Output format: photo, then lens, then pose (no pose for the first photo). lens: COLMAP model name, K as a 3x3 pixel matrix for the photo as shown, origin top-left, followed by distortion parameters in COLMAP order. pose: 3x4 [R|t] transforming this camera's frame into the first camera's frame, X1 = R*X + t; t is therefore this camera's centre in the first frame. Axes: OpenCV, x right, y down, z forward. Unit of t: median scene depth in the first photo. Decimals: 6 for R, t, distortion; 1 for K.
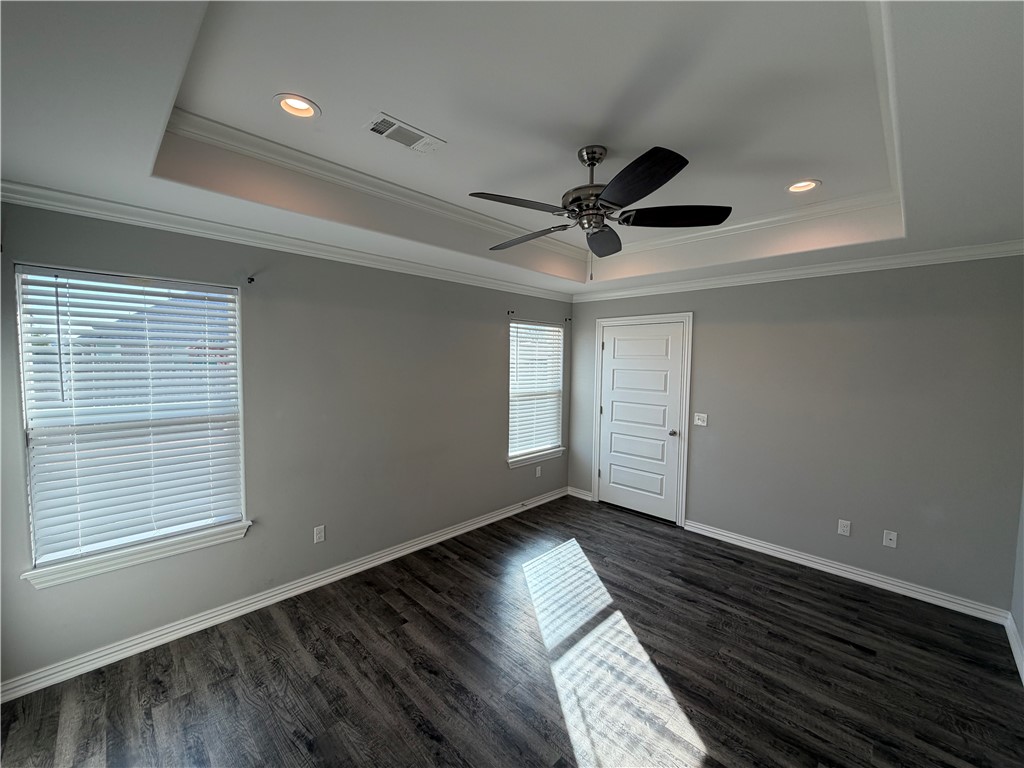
lens RADIAL K [[405.9, 0, 508.9], [0, 405.9, 383.7], [0, 0, 1]] dist [-0.000556, -0.000111]
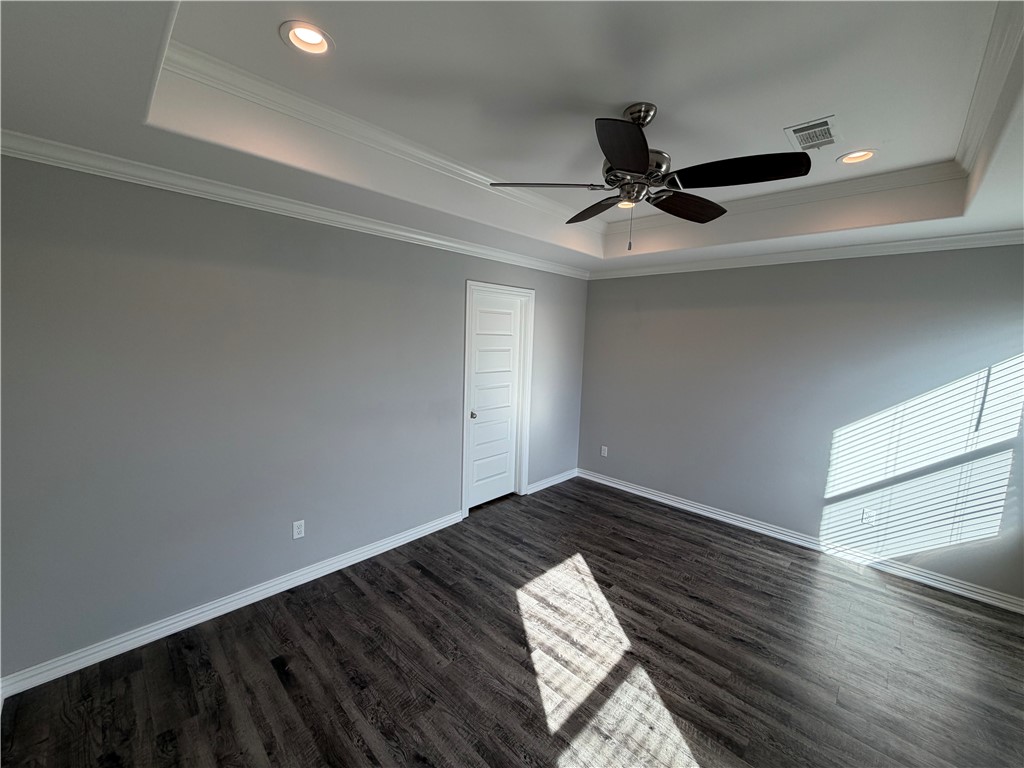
lens RADIAL K [[405.9, 0, 508.9], [0, 405.9, 383.7], [0, 0, 1]] dist [-0.000556, -0.000111]
pose [[-0.998879, -0.042044, -0.021731, 0.461380], [-0.045284, 0.982517, 0.180581, -0.118911], [0.013758, 0.181363, -0.983320, 1.876394]]
